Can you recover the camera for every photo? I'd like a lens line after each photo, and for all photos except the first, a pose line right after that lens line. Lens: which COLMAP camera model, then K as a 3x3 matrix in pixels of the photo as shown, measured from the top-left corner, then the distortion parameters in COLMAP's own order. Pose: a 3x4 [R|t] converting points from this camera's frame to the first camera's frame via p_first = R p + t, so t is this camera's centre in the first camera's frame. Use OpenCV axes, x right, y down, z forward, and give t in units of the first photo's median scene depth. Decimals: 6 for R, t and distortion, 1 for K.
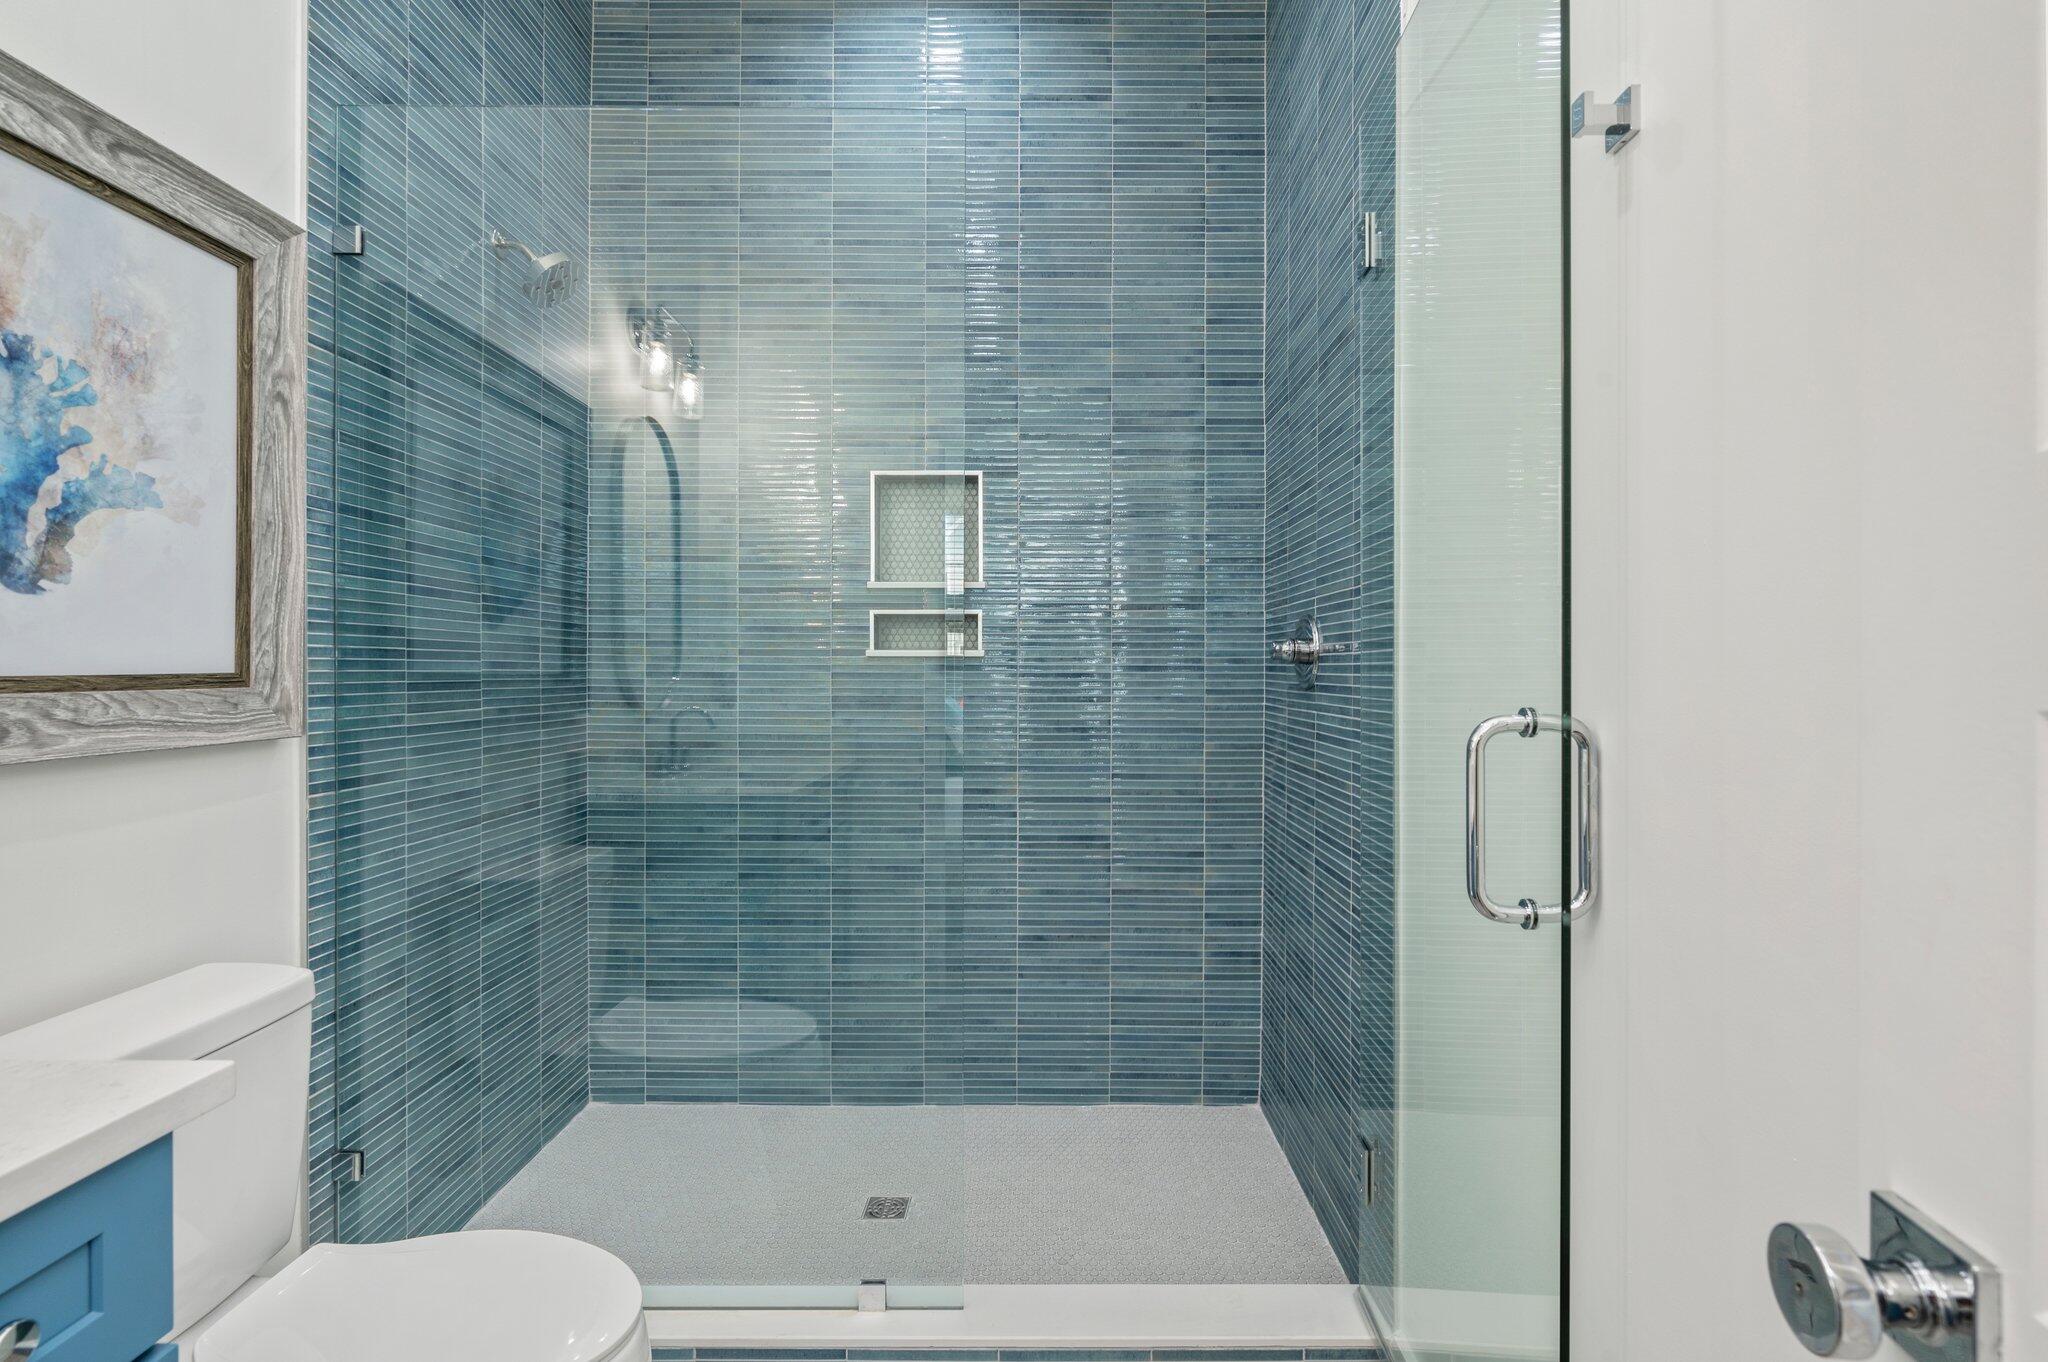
lens RADIAL K [[952.4, 0, 1024.0], [0, 952.4, 681.0], [0, 0, 1]] dist [-0.007610, 0.000340]
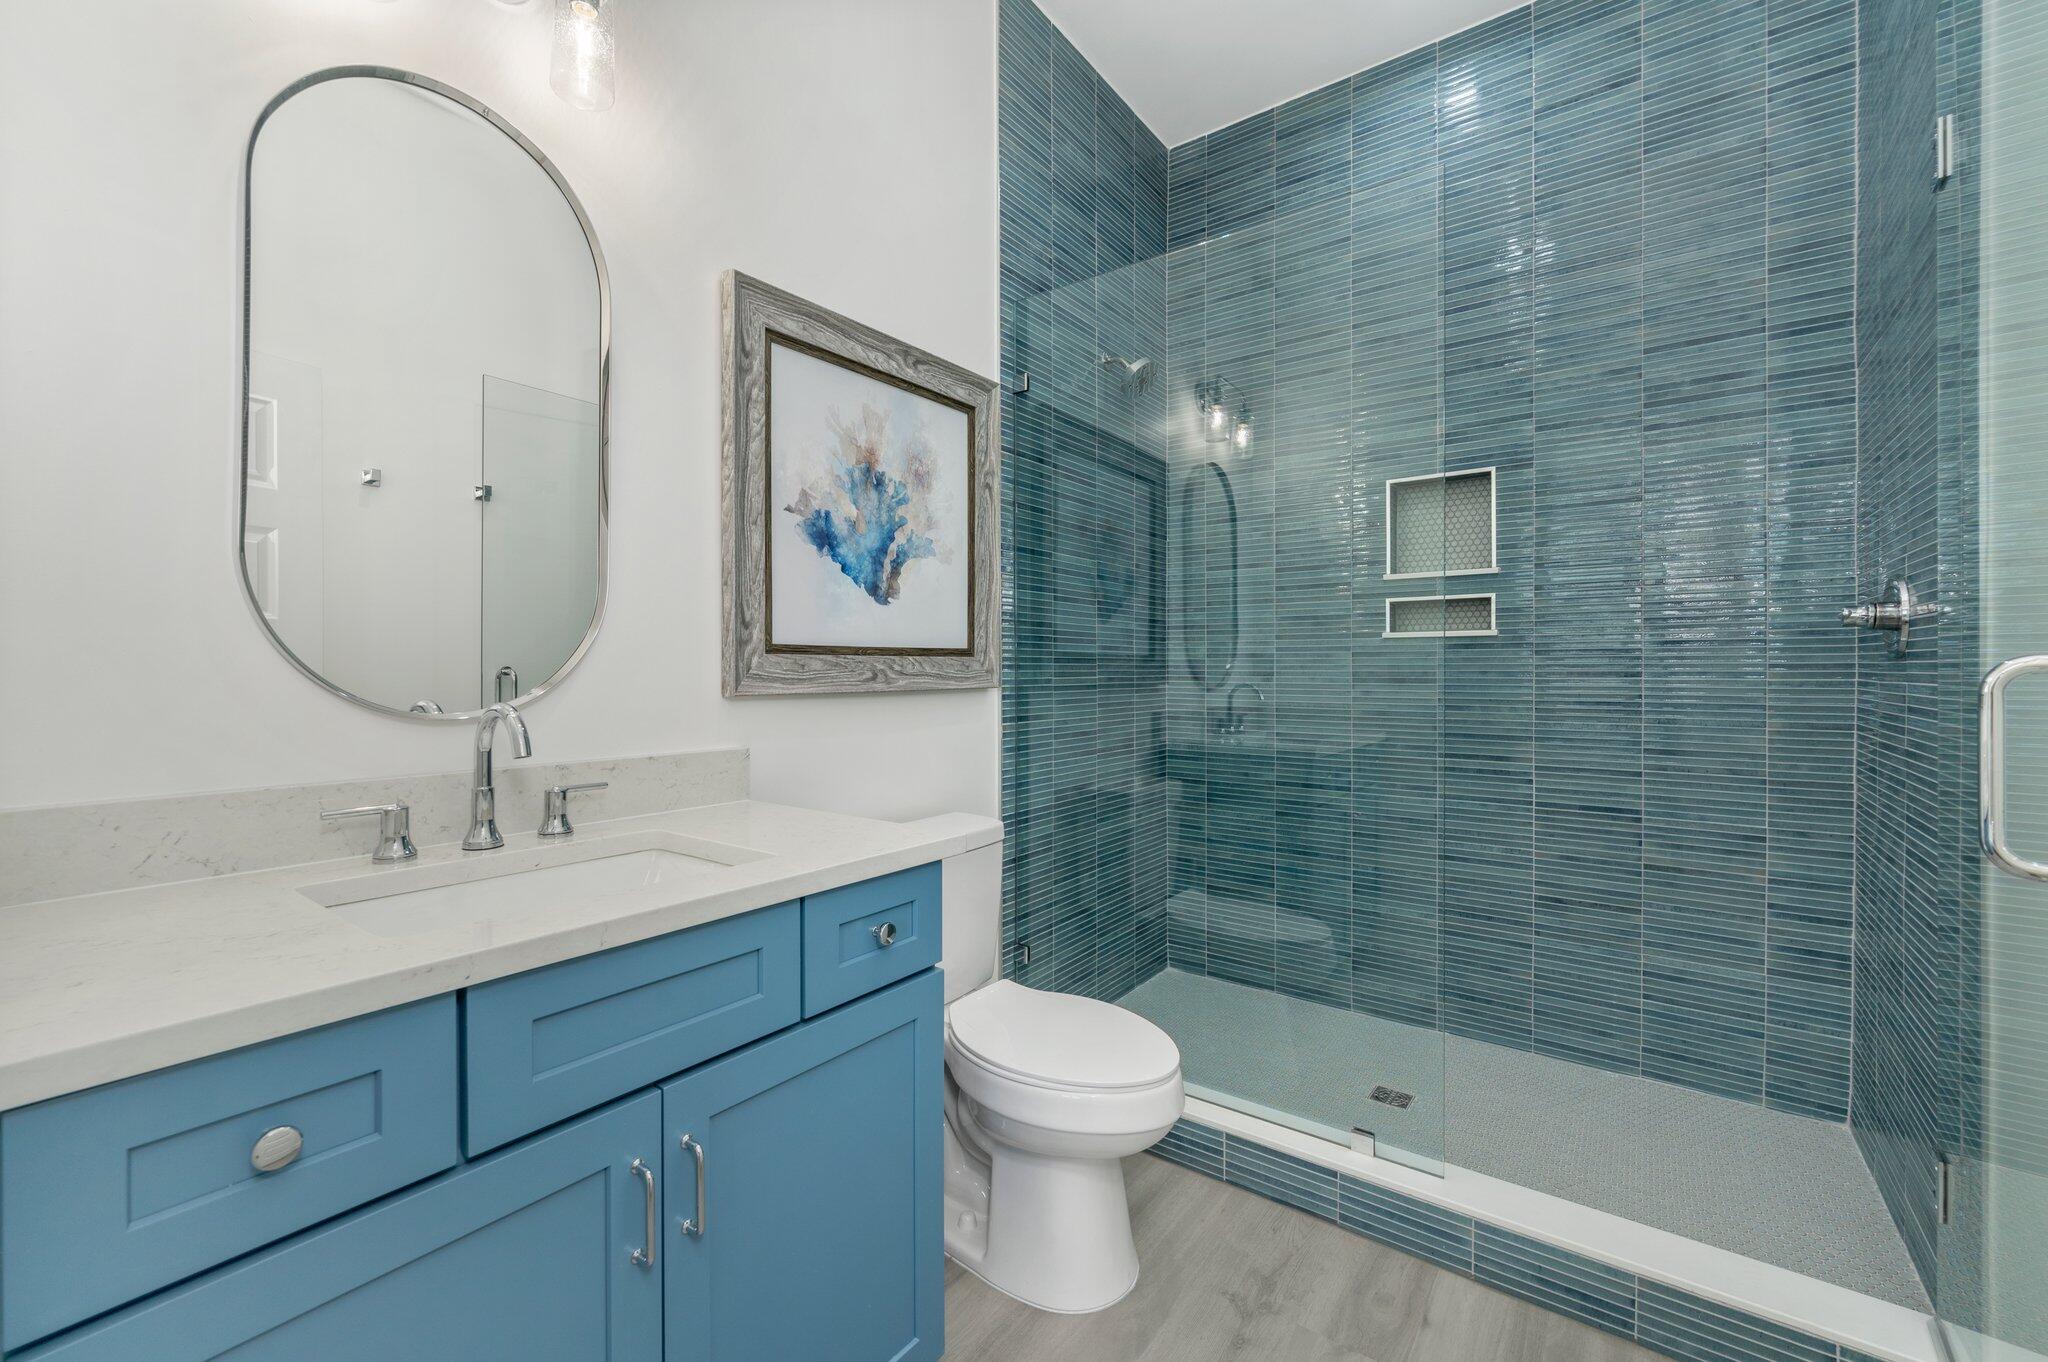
lens RADIAL K [[806.0, 0, 1033.5], [0, 806.0, 678.8], [0, 0, 1]] dist [-0.009814, 0.000153]
pose [[0.816577, 0.001192, -0.577235, 0.064401], [0.001556, 0.999990, 0.004266, 0.022443], [0.577234, -0.004382, 0.816567, -0.074071]]
